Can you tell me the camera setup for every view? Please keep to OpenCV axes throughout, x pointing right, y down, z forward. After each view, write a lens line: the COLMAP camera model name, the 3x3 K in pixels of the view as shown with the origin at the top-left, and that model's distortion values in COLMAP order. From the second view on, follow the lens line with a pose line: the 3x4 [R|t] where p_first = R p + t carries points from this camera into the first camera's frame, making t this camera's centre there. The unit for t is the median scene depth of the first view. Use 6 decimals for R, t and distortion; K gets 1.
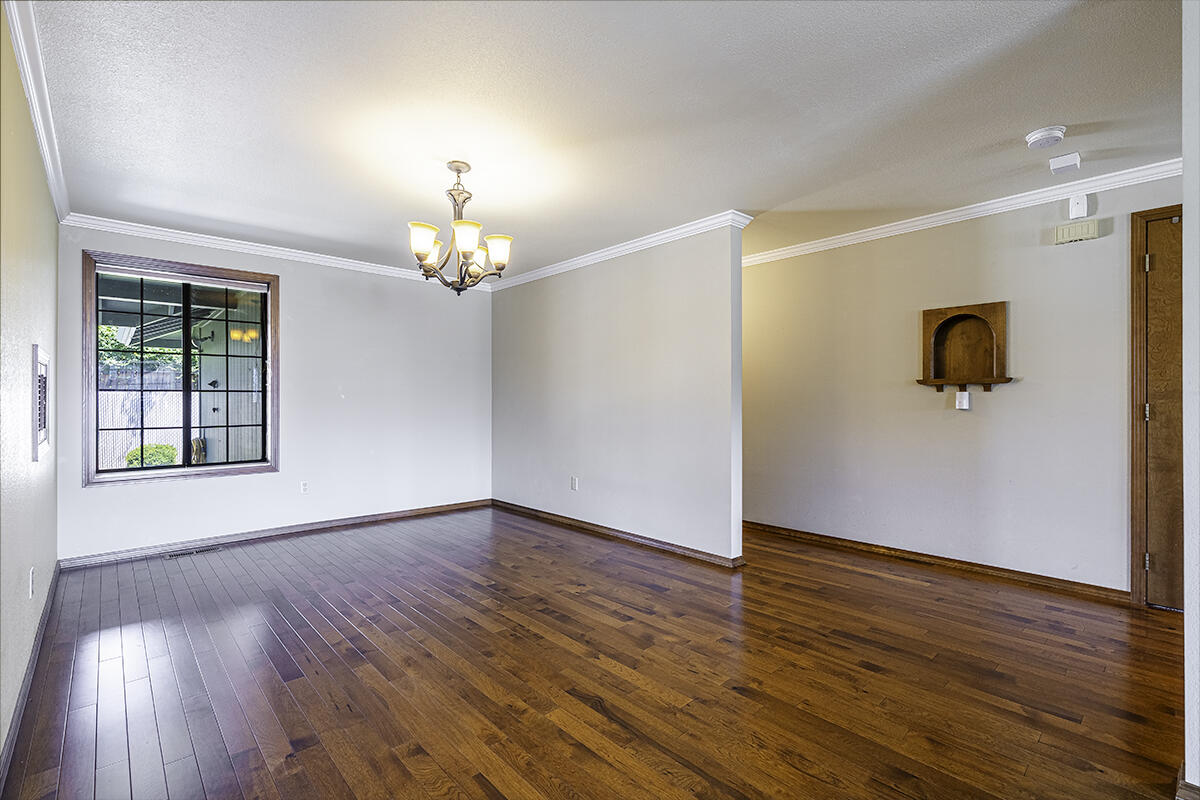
lens RADIAL K [[543.9, 0, 600.5], [0, 543.9, 403.6], [0, 0, 1]] dist [0.001215, 0.002252]
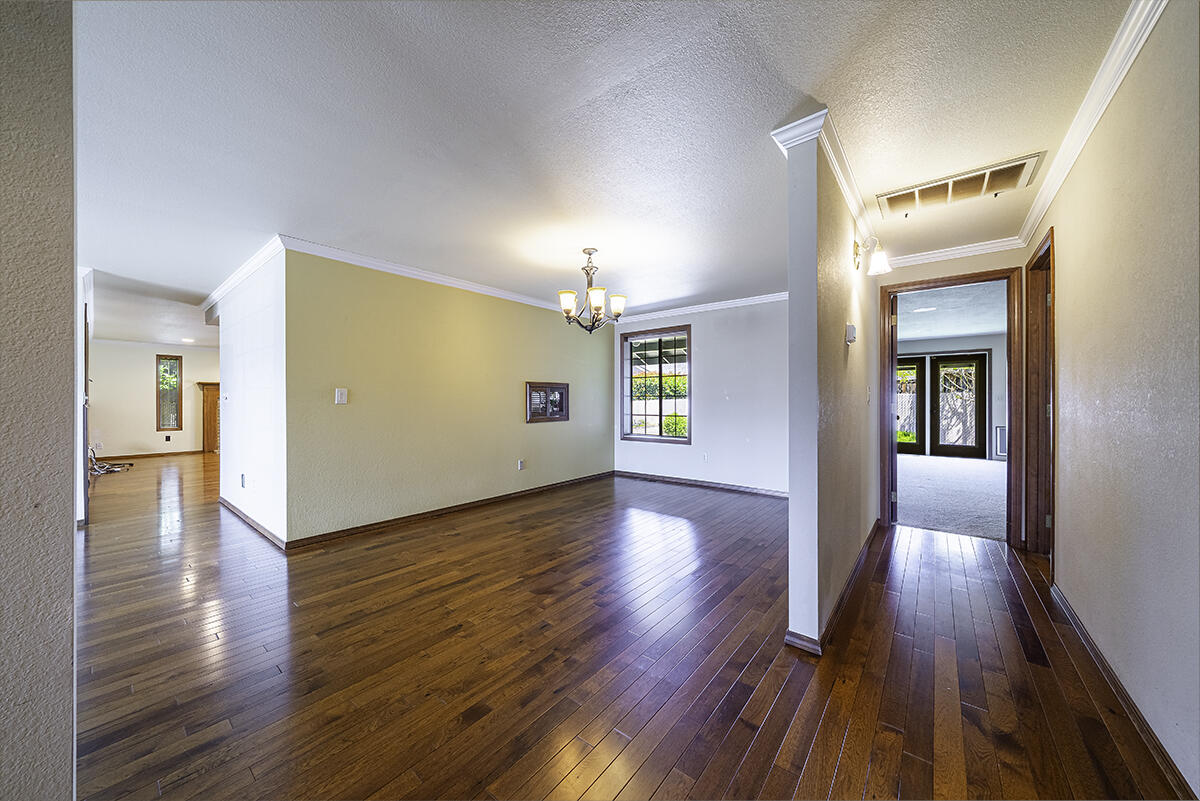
lens RADIAL K [[414.3, 0, 596.9], [0, 414.3, 398.5], [0, 0, 1]] dist [-0.003058, -0.000071]
pose [[0.130076, -0.007890, -0.991473, 1.106955], [-0.004037, 0.999956, -0.008487, -0.004157], [0.991496, 0.005107, 0.130038, 1.044704]]
